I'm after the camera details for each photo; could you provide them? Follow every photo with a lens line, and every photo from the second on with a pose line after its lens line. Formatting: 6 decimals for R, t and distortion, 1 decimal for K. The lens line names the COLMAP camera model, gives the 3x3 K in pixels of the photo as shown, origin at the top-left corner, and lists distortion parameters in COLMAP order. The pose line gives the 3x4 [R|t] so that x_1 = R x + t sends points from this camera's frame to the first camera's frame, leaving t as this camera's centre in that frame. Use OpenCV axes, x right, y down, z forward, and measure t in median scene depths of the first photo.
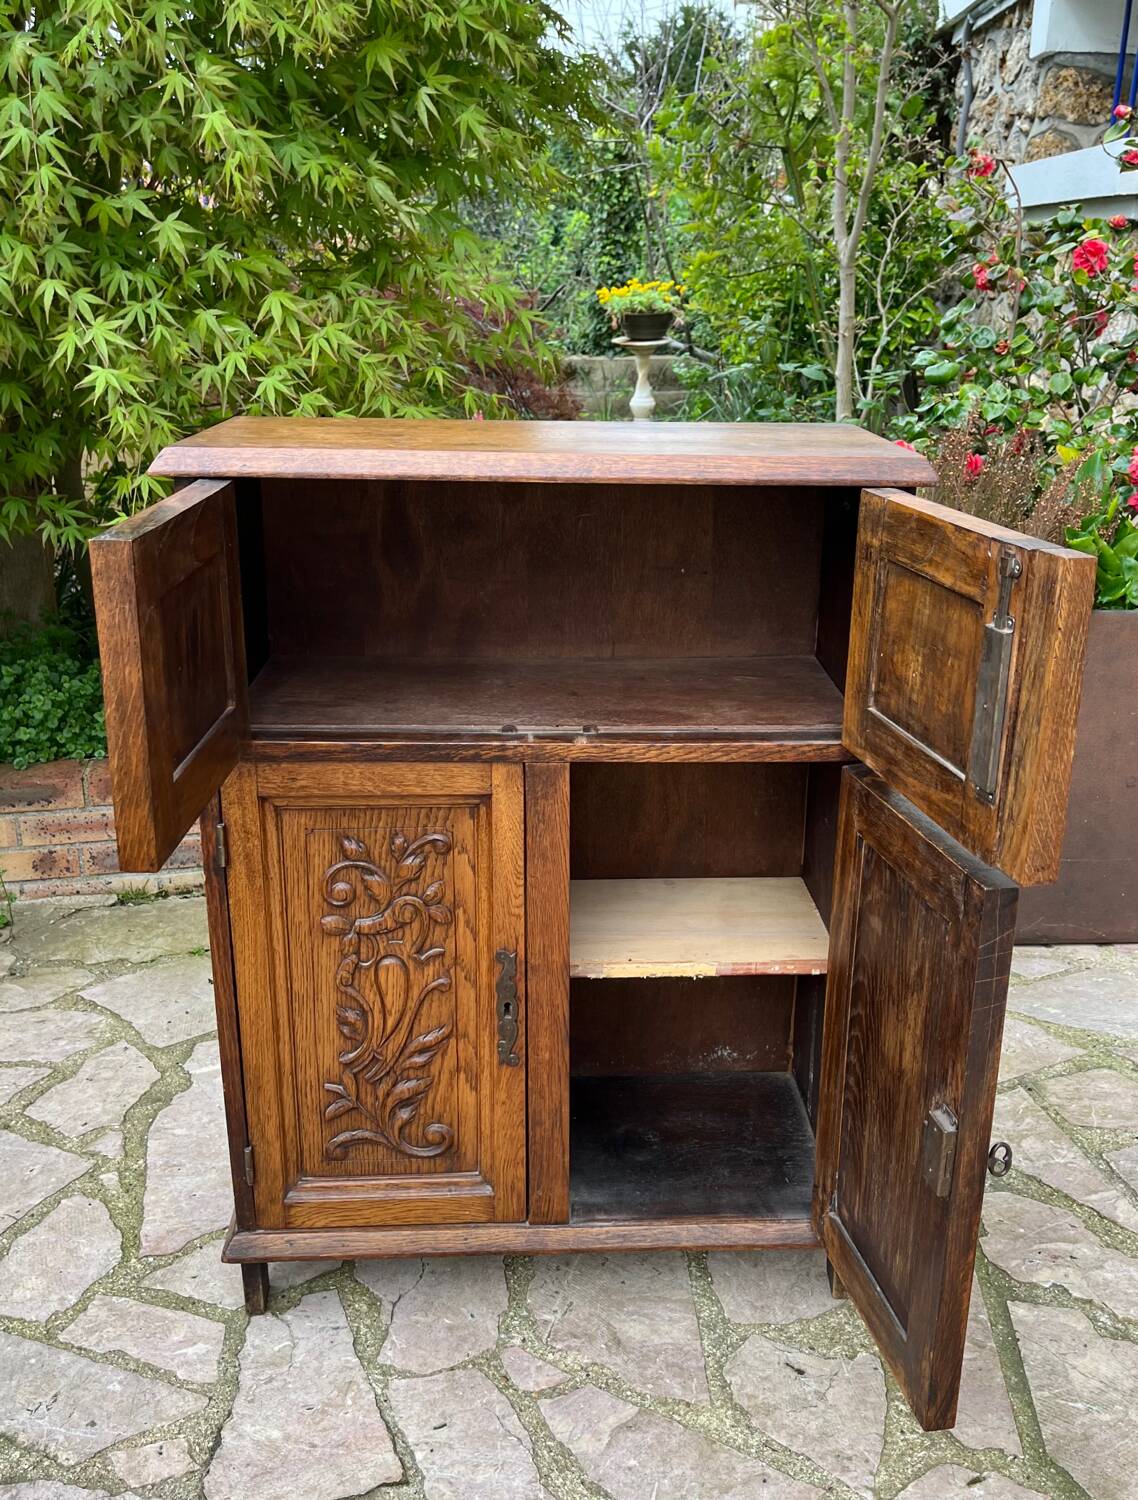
lens RADIAL K [[1385.5, 0, 608.4], [0, 1385.5, 753.6], [0, 0, 1]] dist [0.036326, 0.000000]
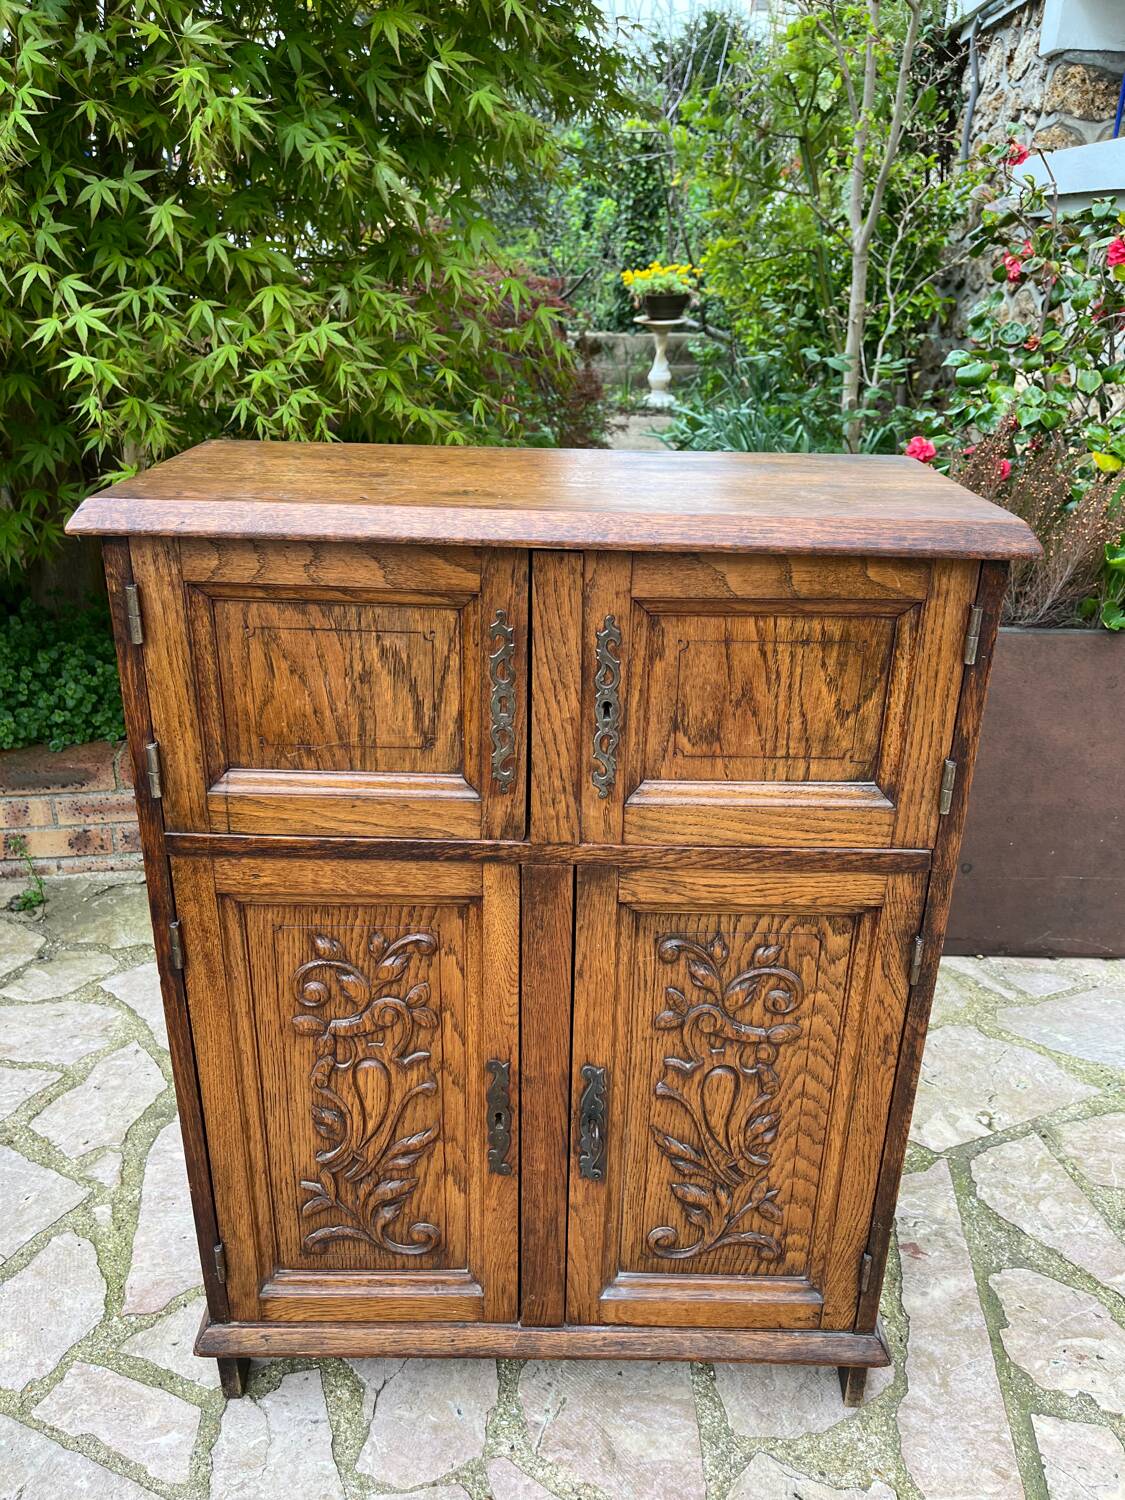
lens RADIAL K [[1142.3, 0, 564.4], [0, 1142.3, 755.7], [0, 0, 1]] dist [0.055084, -0.070627]
pose [[0.998536, 0.027144, -0.046780, -0.002008], [-0.023357, 0.996547, 0.079682, -0.105052], [0.048781, -0.078473, 0.995722, 0.264862]]
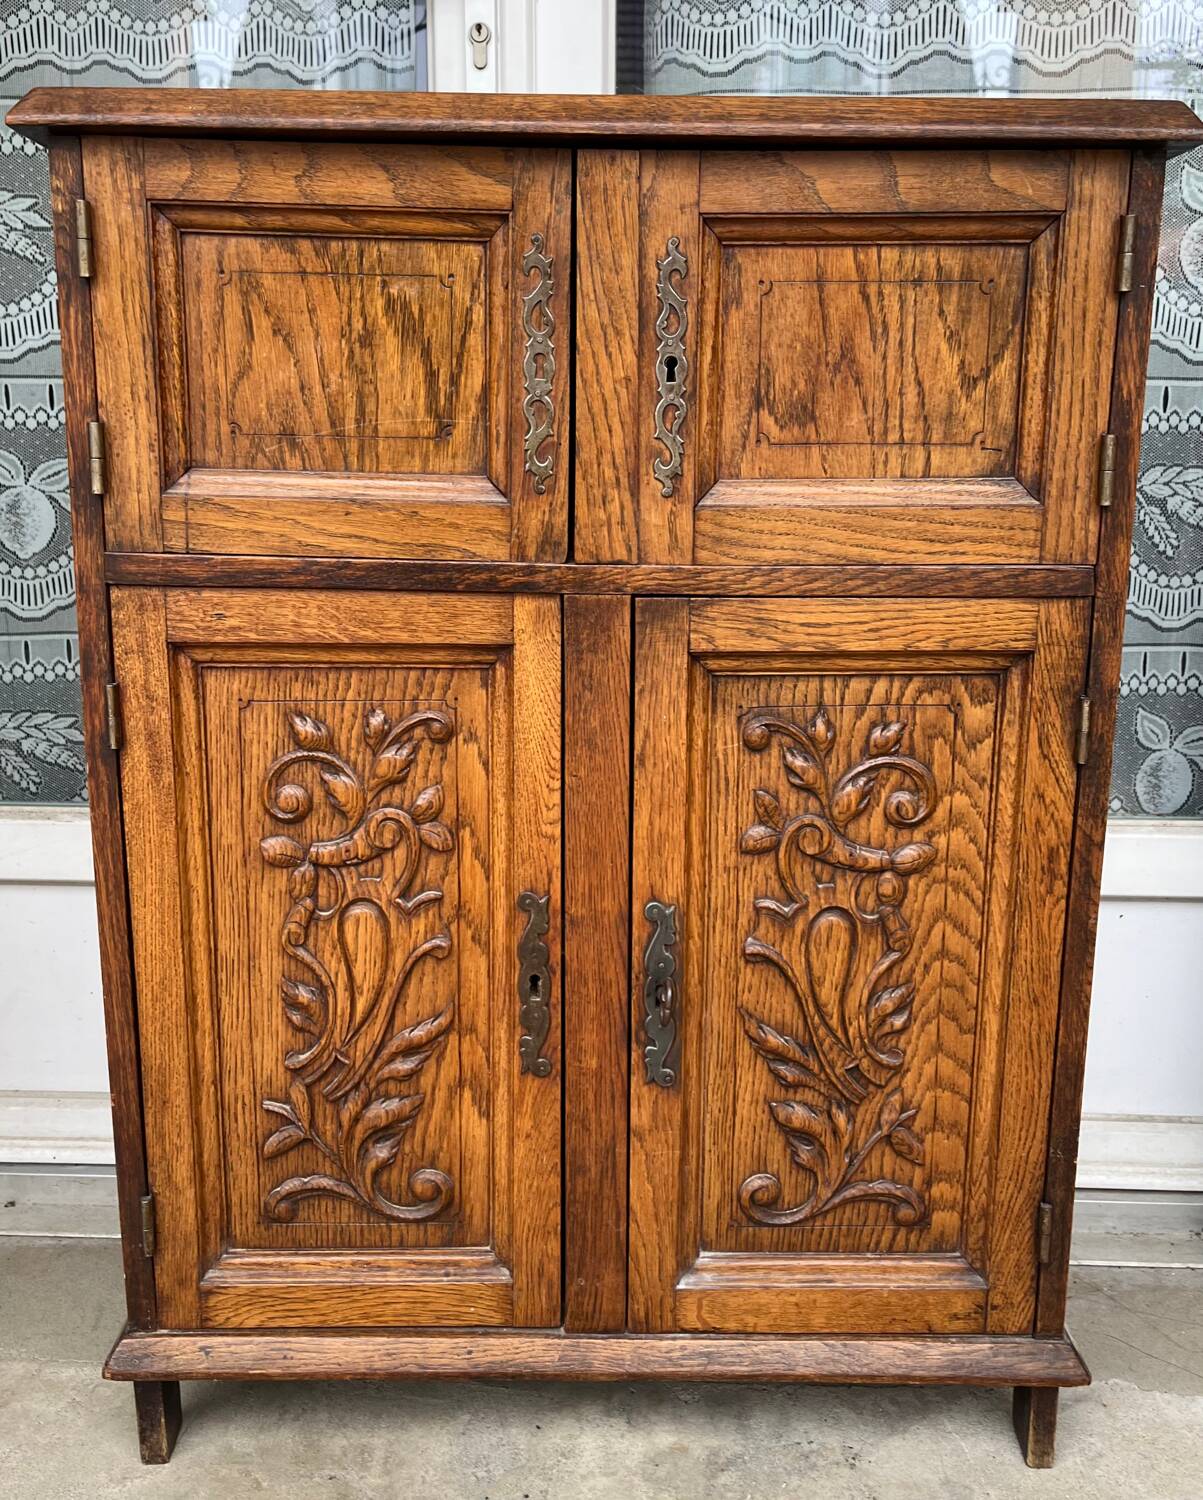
lens RADIAL K [[1368.9, 0, 601.0], [0, 1368.9, 734.1], [0, 0, 1]] dist [0.028449, 0.000000]
pose [[0.998591, 0.005370, -0.052794, -0.006552], [-0.012007, 0.991931, -0.126210, 0.139271], [0.051690, 0.126666, 0.990598, 0.317861]]
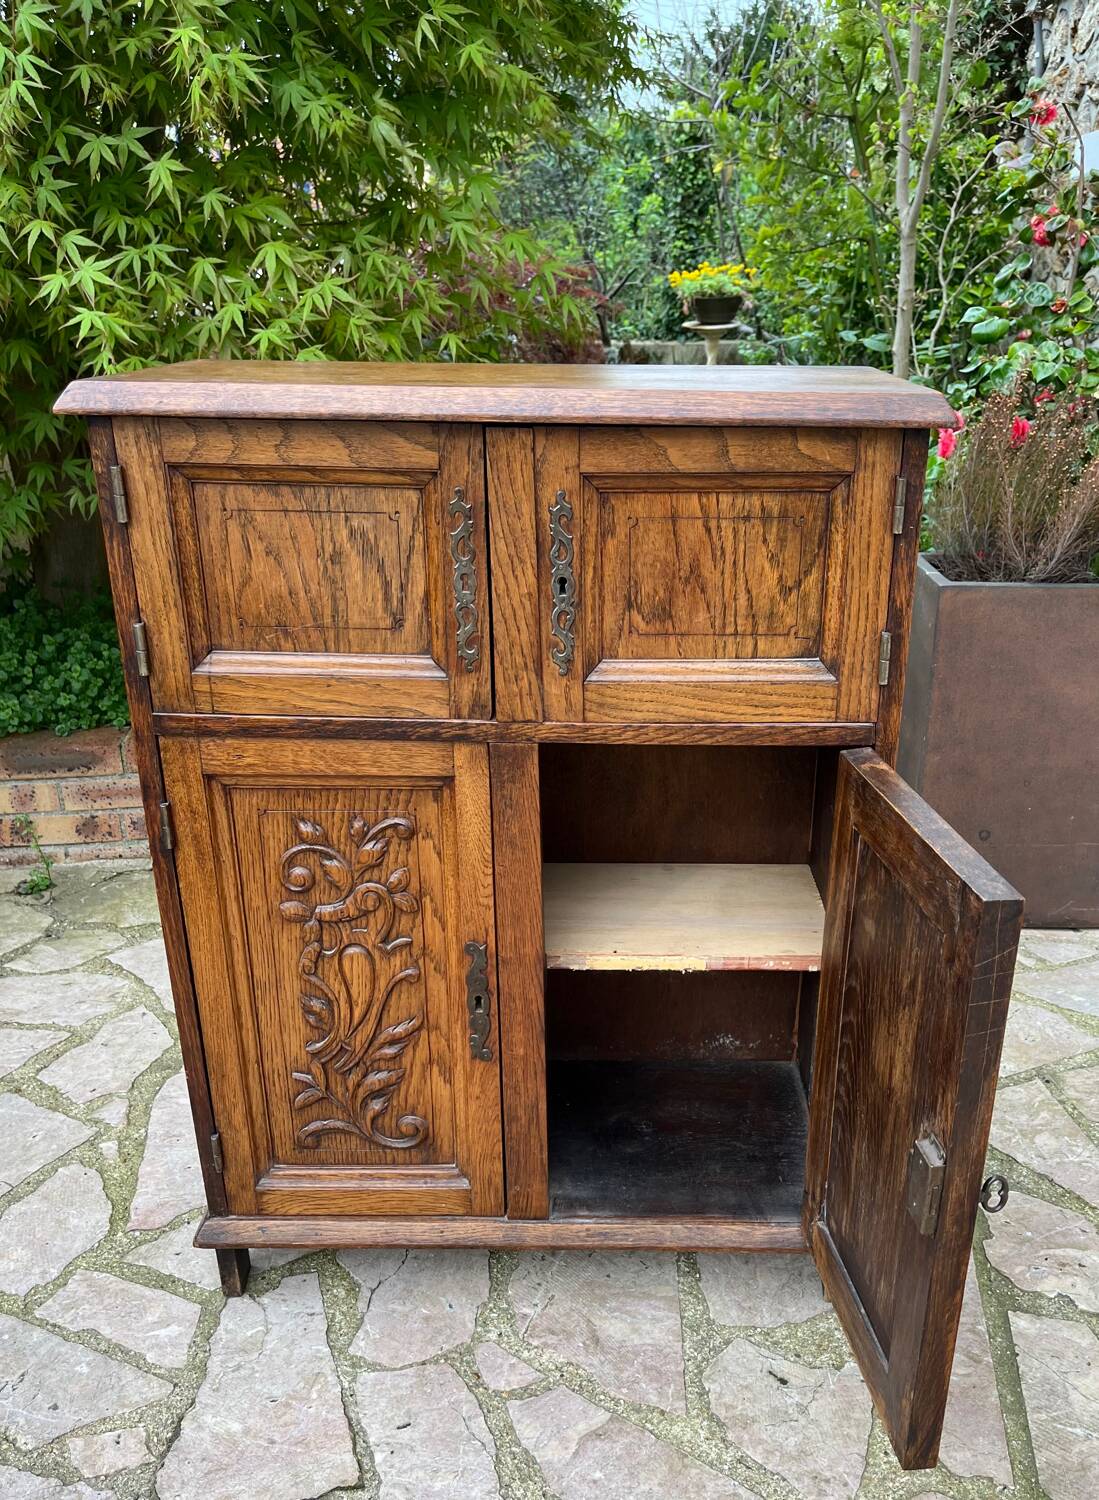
lens RADIAL K [[1255.6, 0, 612.7], [0, 1255.6, 828.2], [0, 0, 1]] dist [0.041470, -0.029066]
pose [[0.998118, 0.017866, -0.058654, 0.062937], [-0.012950, 0.996453, 0.083149, -0.006043], [0.059932, -0.082233, 0.994810, 0.156094]]
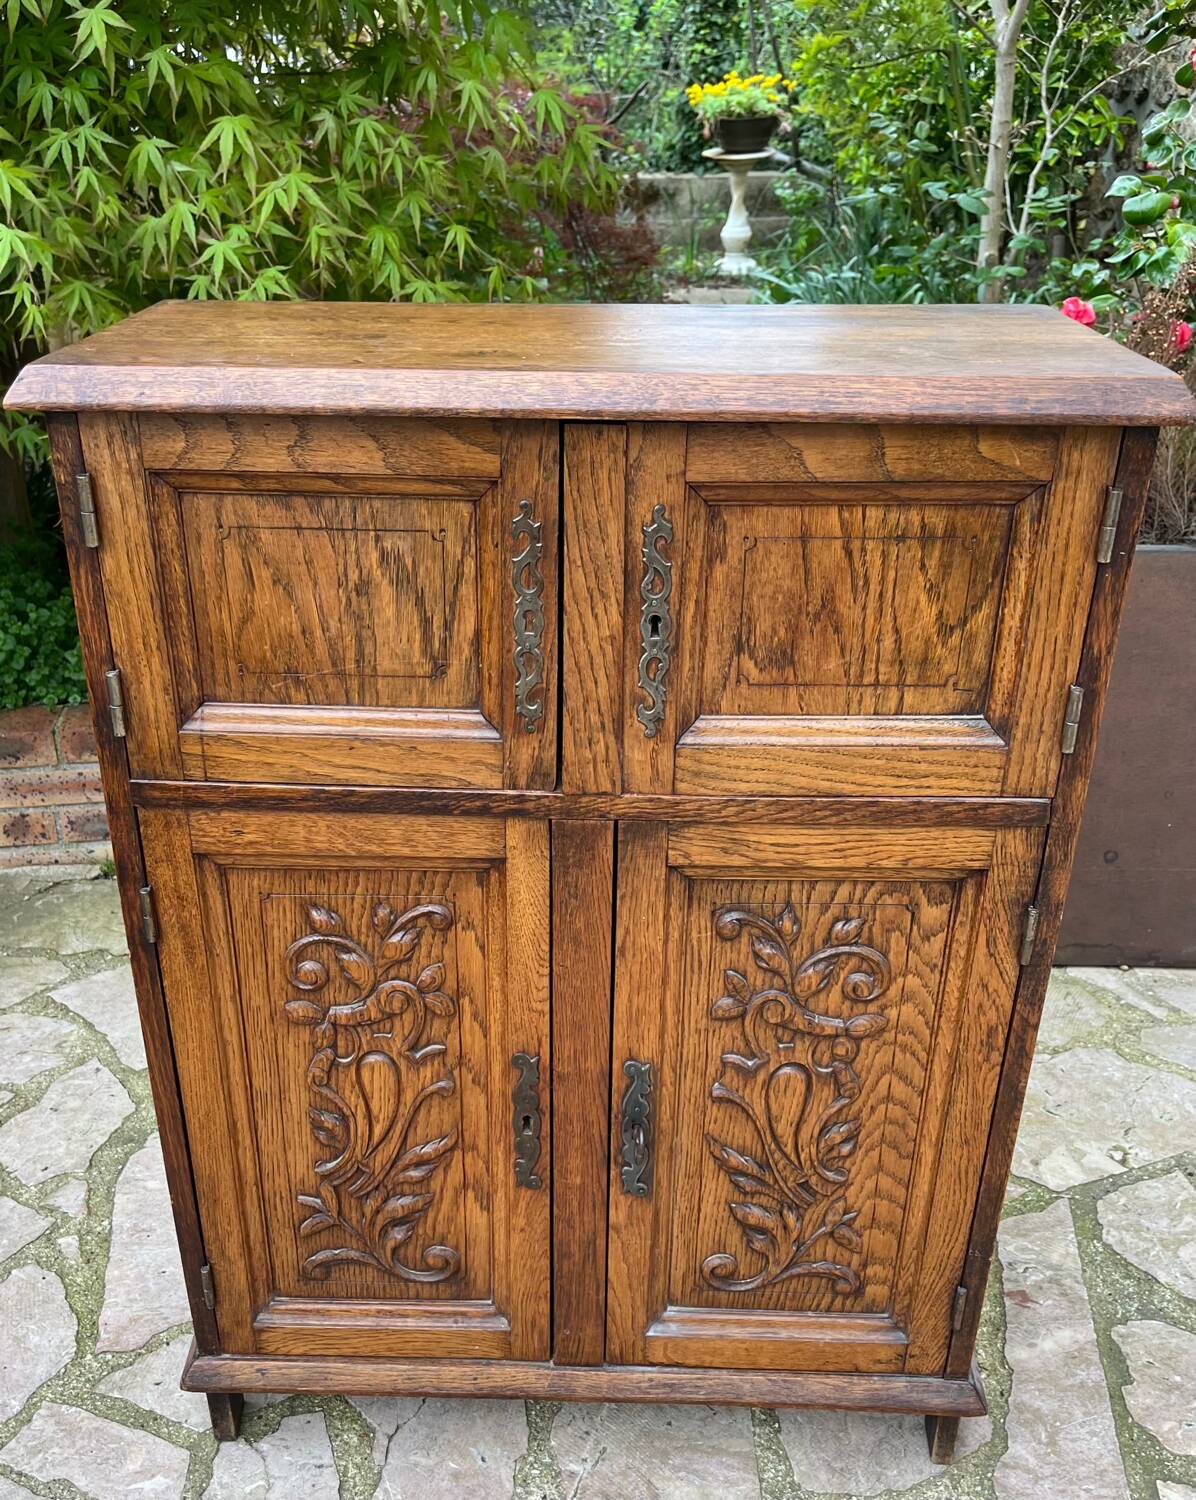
lens RADIAL K [[1459.2, 0, 544.4], [0, 1459.2, 905.0], [0, 0, 1]] dist [0.030276, 0.000000]
pose [[0.995568, 0.033182, -0.087996, 0.003382], [-0.016398, 0.982602, 0.184999, -0.079418], [0.092603, -0.182736, 0.978791, 0.221648]]
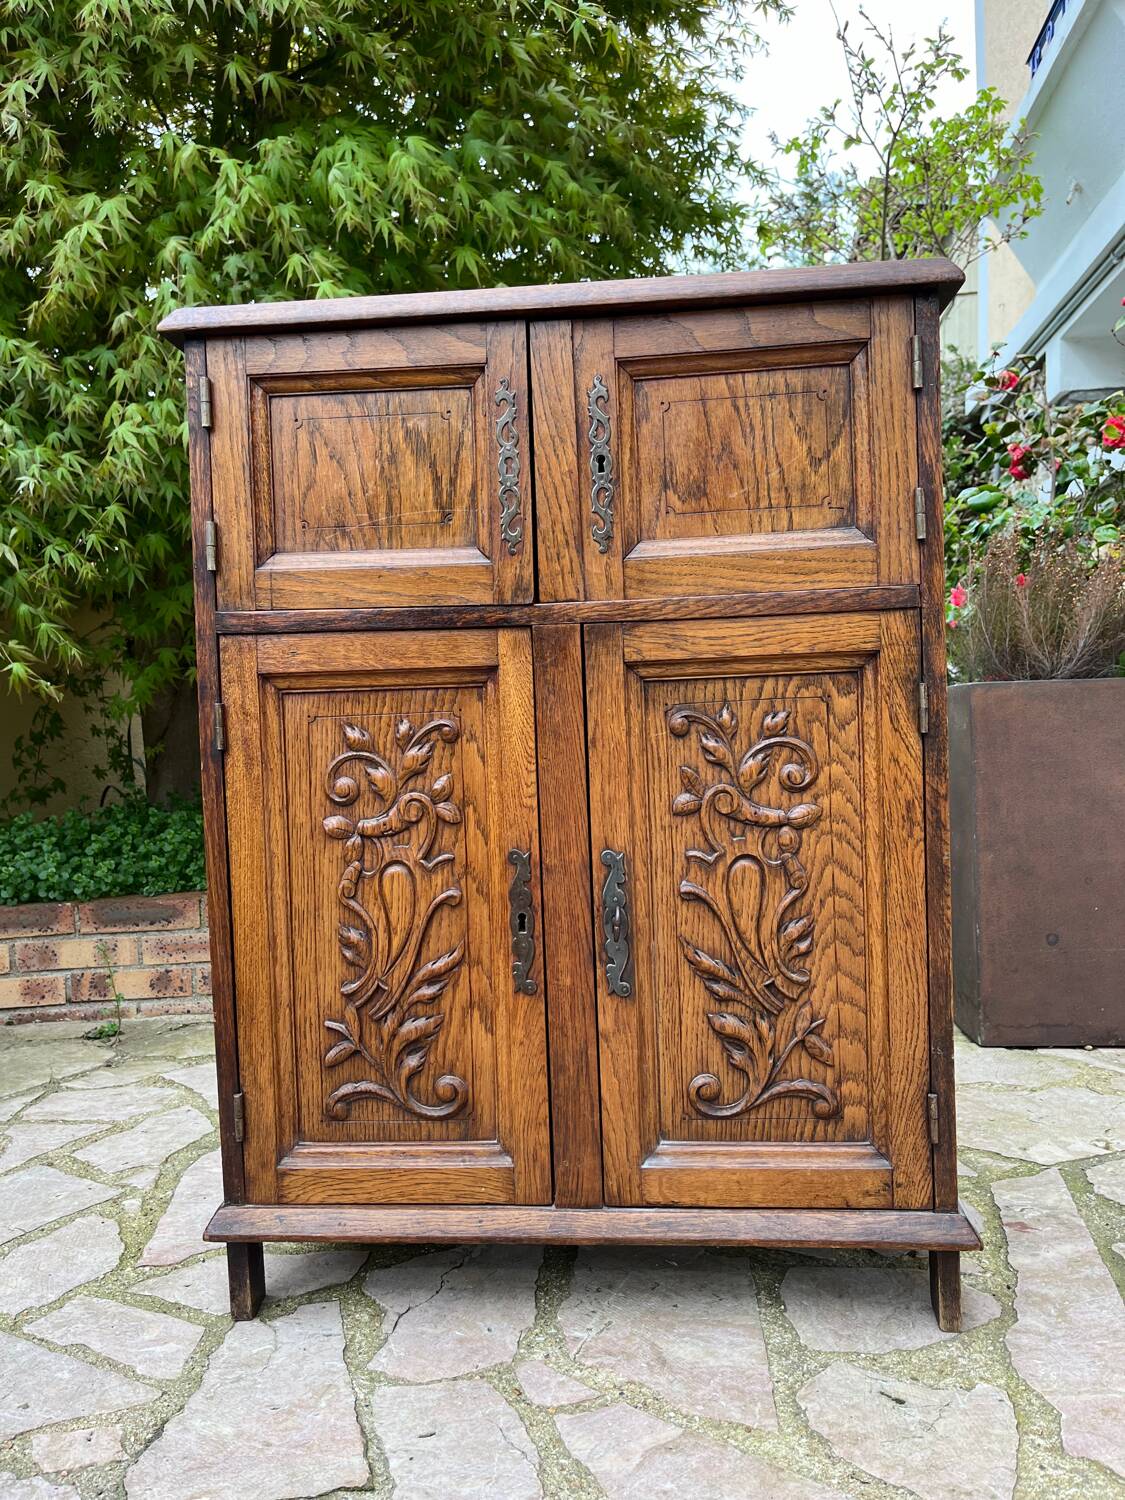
lens RADIAL K [[1142.3, 0, 560.0], [0, 1142.3, 762.2], [0, 0, 1]] dist [0.055084, -0.070627]
pose [[0.988336, -0.041918, -0.146404, 0.059452], [-0.001631, 0.958401, -0.285421, 0.280101], [0.152278, 0.282331, 0.947154, 0.266311]]
